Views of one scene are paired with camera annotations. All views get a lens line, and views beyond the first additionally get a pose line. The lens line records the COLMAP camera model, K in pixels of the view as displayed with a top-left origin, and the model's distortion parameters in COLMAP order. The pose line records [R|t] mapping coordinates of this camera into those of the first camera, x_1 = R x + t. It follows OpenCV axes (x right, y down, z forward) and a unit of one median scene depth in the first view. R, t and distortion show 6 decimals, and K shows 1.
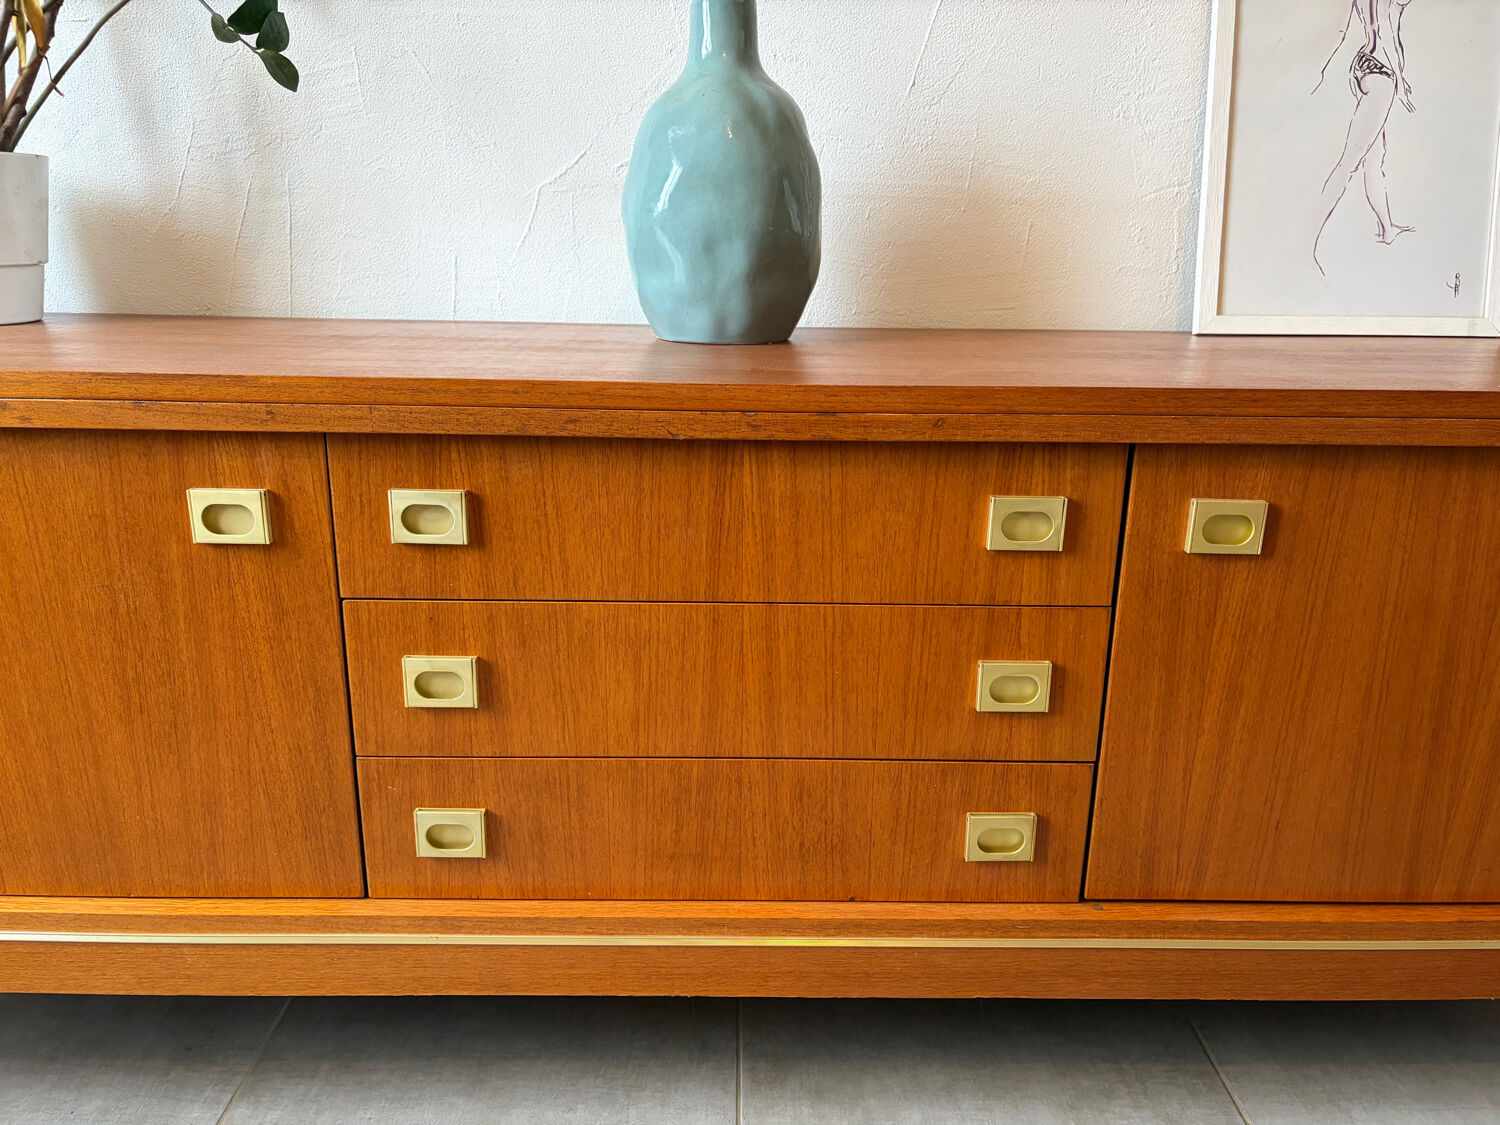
lens RADIAL K [[1141.0, 0, 756.7], [0, 1141.0, 568.1], [0, 0, 1]] dist [0.049671, -0.064514]
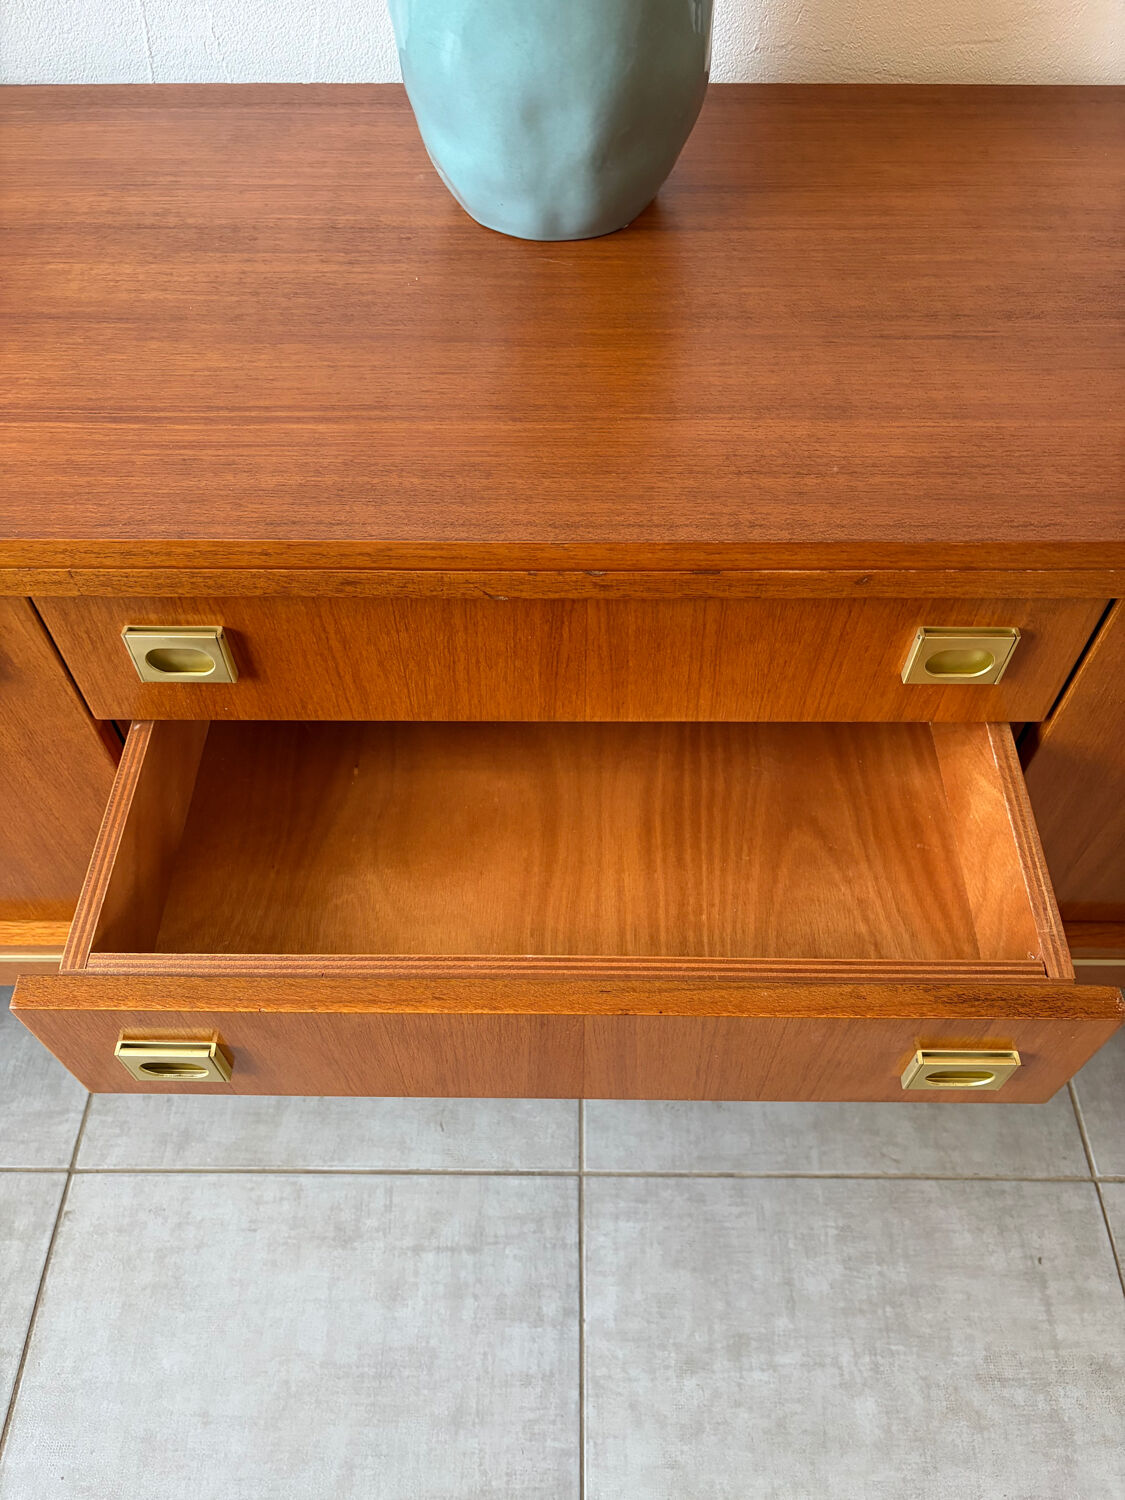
lens RADIAL K [[1141.0, 0, 560.1], [0, 1141.0, 757.0], [0, 0, 1]] dist [0.049671, -0.064514]
pose [[0.999628, 0.005130, -0.026788, -0.008531], [0.012005, 0.799156, 0.601004, -0.426484], [0.024491, -0.601102, 0.798797, 0.327448]]
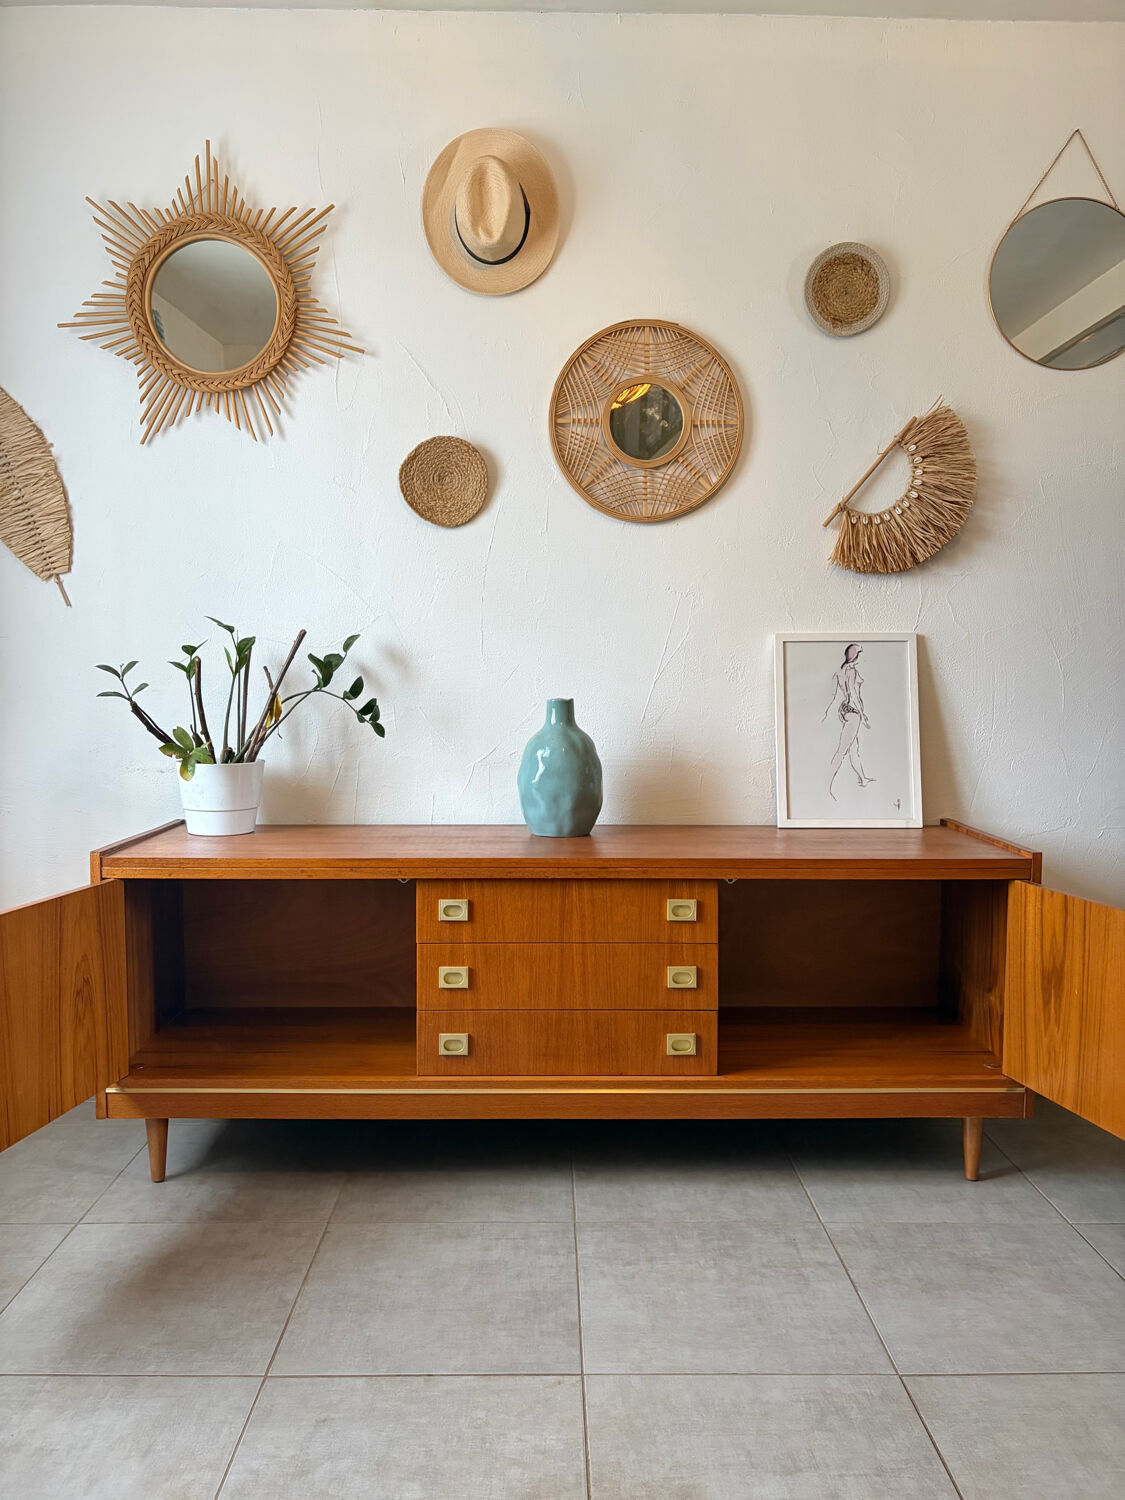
lens RADIAL K [[1132.0, 0, 560.4], [0, 1132.0, 754.0], [0, 0, 1]] dist [0.047305, -0.056818]
pose [[0.999916, -0.012732, -0.002324, -0.028670], [0.011912, 0.975551, -0.219451, 0.167272], [0.005062, 0.219405, 0.975621, -1.508577]]
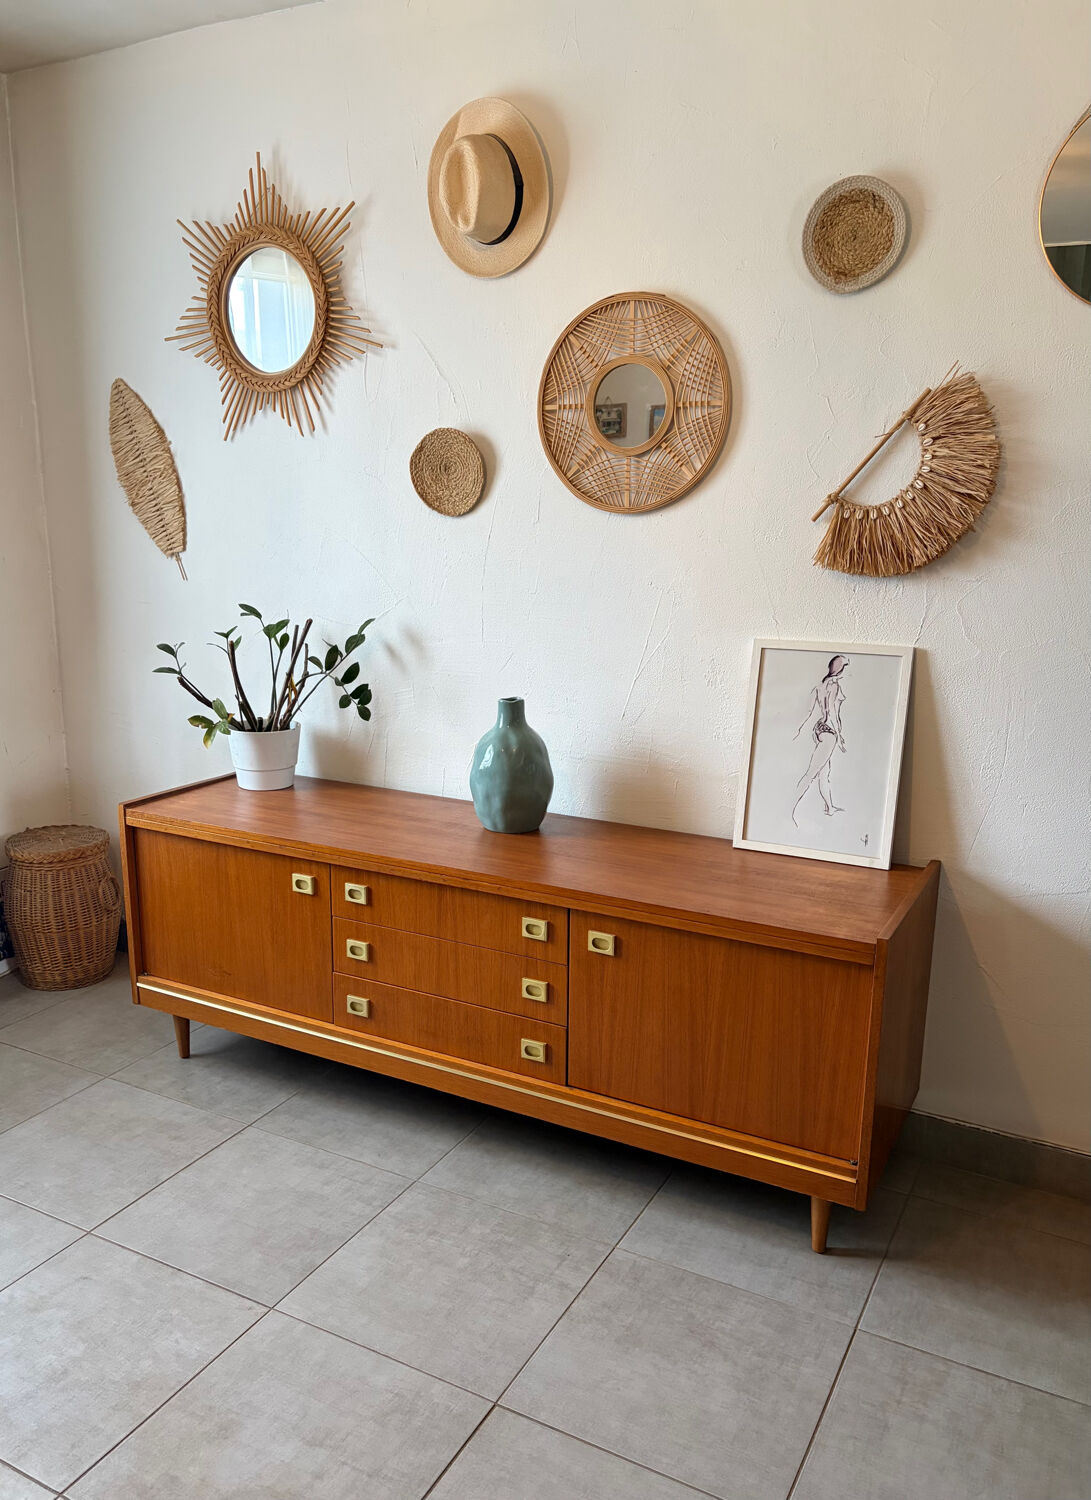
lens RADIAL K [[1178.6, 0, 529.3], [0, 1178.6, 782.4], [0, 0, 1]] dist [0.058435, -0.080224]
pose [[0.872000, 0.106872, -0.477697, 1.438337], [-0.133863, 0.990740, -0.022704, -0.301509], [0.470847, 0.083744, 0.878231, -1.397482]]
